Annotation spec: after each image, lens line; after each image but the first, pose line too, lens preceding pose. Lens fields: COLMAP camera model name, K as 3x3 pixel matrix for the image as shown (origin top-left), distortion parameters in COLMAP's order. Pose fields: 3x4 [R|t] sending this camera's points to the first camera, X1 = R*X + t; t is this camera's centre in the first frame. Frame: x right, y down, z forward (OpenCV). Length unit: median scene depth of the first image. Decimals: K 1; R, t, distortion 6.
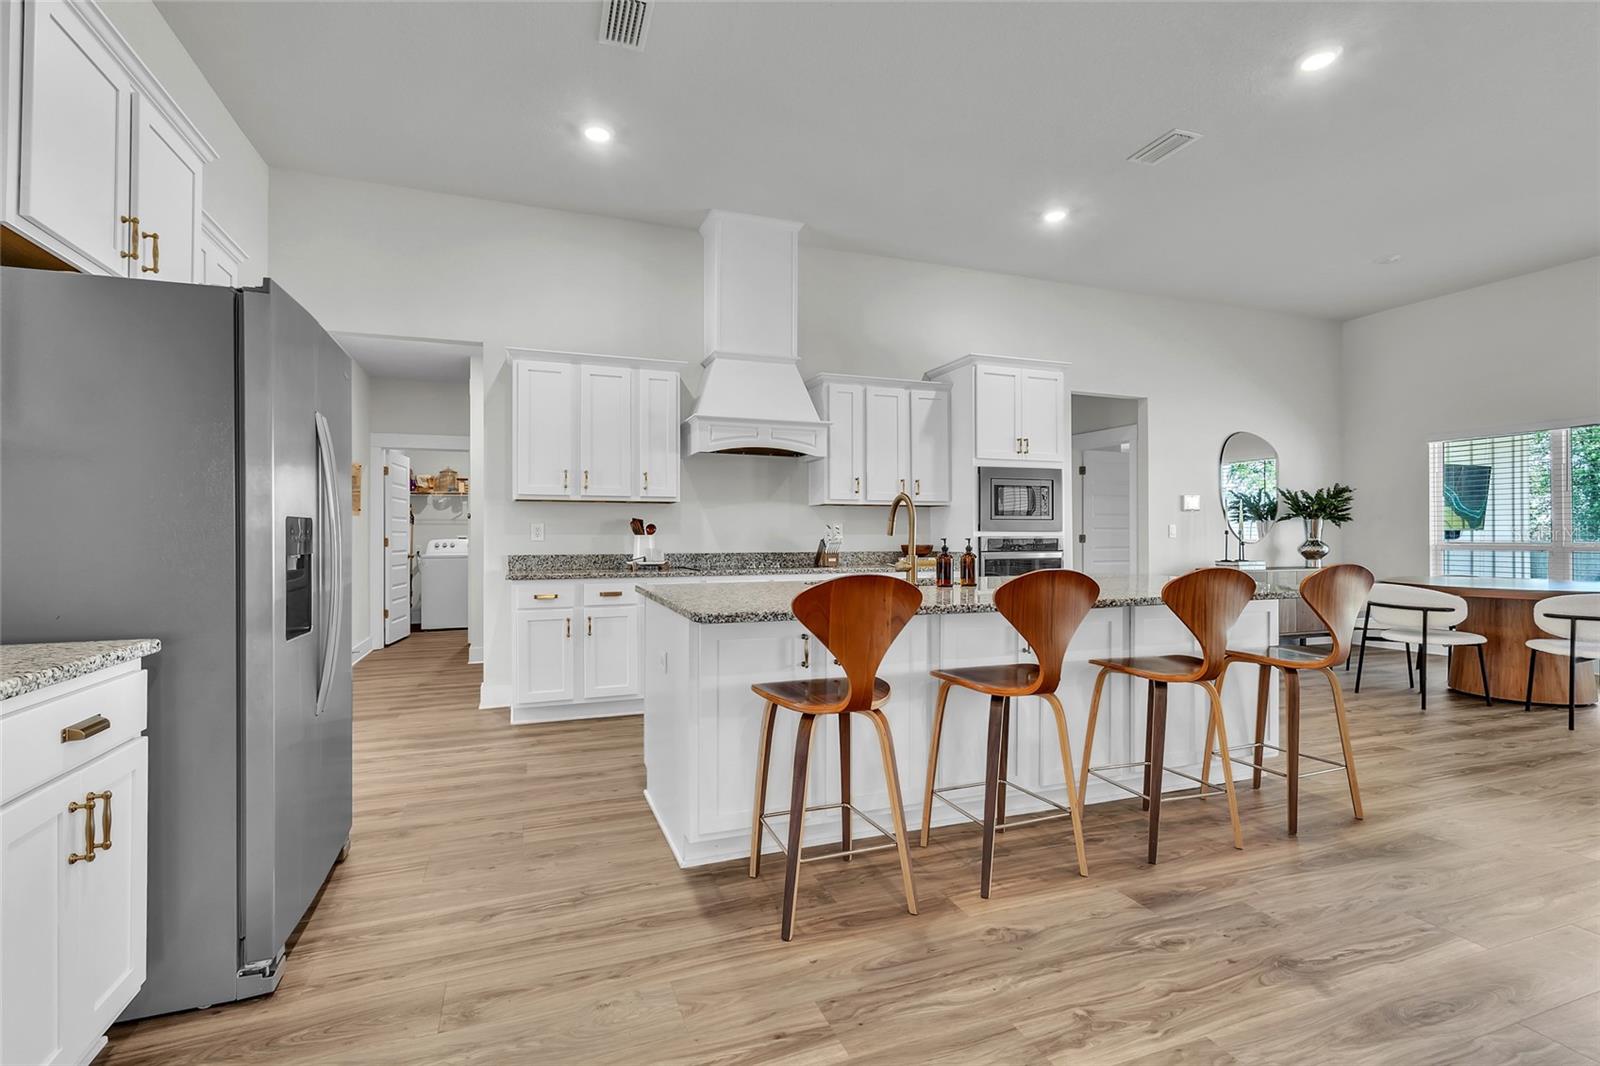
lens RADIAL K [[746.3, 0, 798.8], [0, 746.3, 533.5], [0, 0, 1]] dist [0.009948, -0.001645]
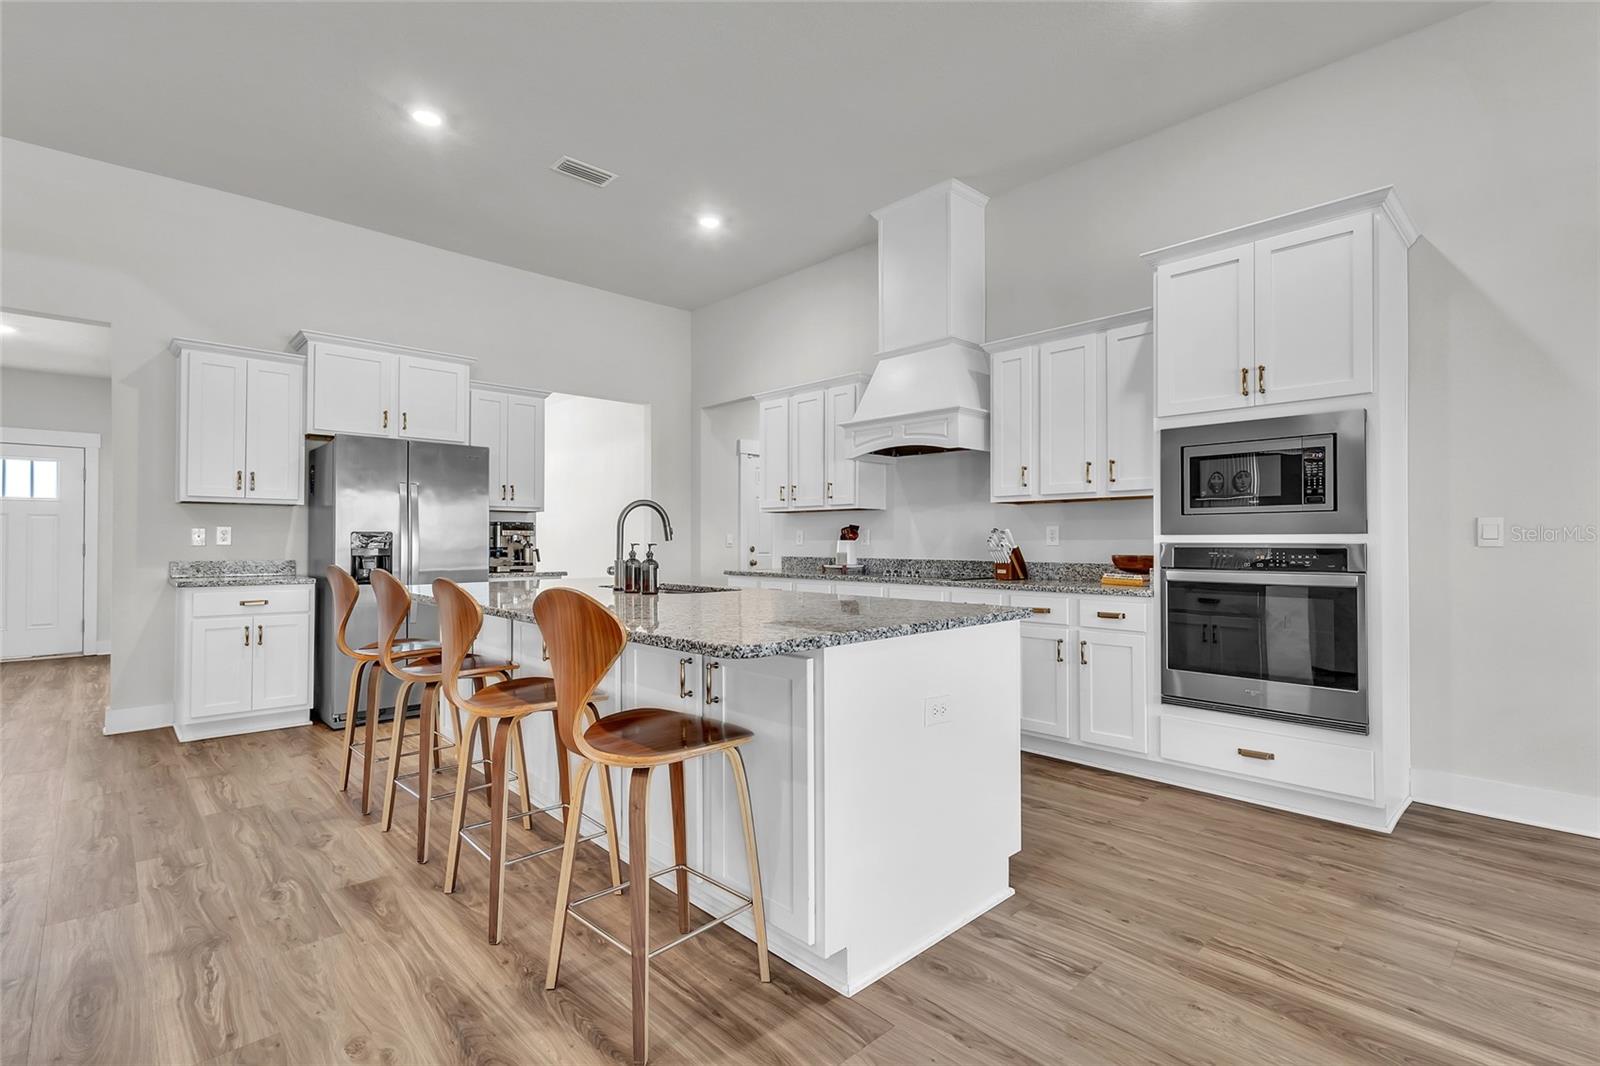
lens RADIAL K [[746.3, 0, 793.0], [0, 746.3, 527.3], [0, 0, 1]] dist [0.009948, -0.001645]
pose [[0.377130, -0.015018, -0.926039, 0.757840], [0.000845, 0.999874, -0.015871, 0.000420], [0.926160, 0.005203, 0.377095, 0.525062]]
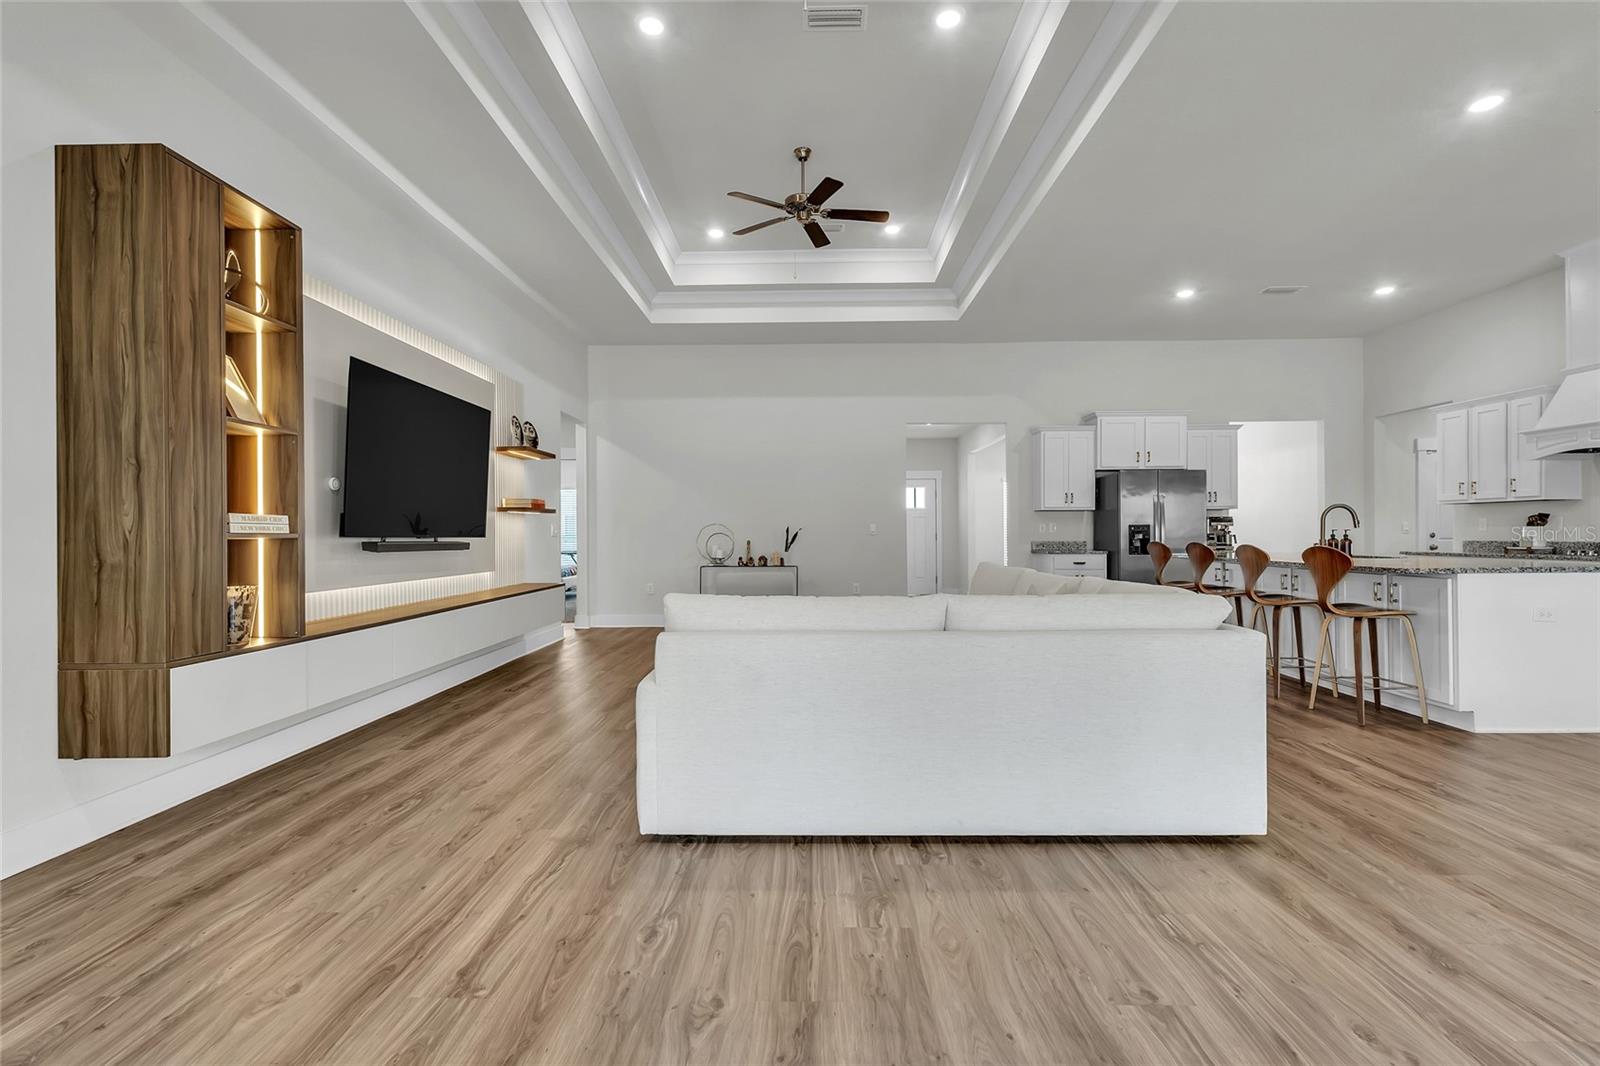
lens RADIAL K [[746.3, 0, 799.7], [0, 746.3, 531.8], [0, 0, 1]] dist [0.009948, -0.001645]
pose [[-0.371184, 0.003157, -0.928554, 1.443082], [0.009018, 0.999959, -0.000205, 0.000405], [0.928516, -0.008450, -0.371197, 0.317391]]
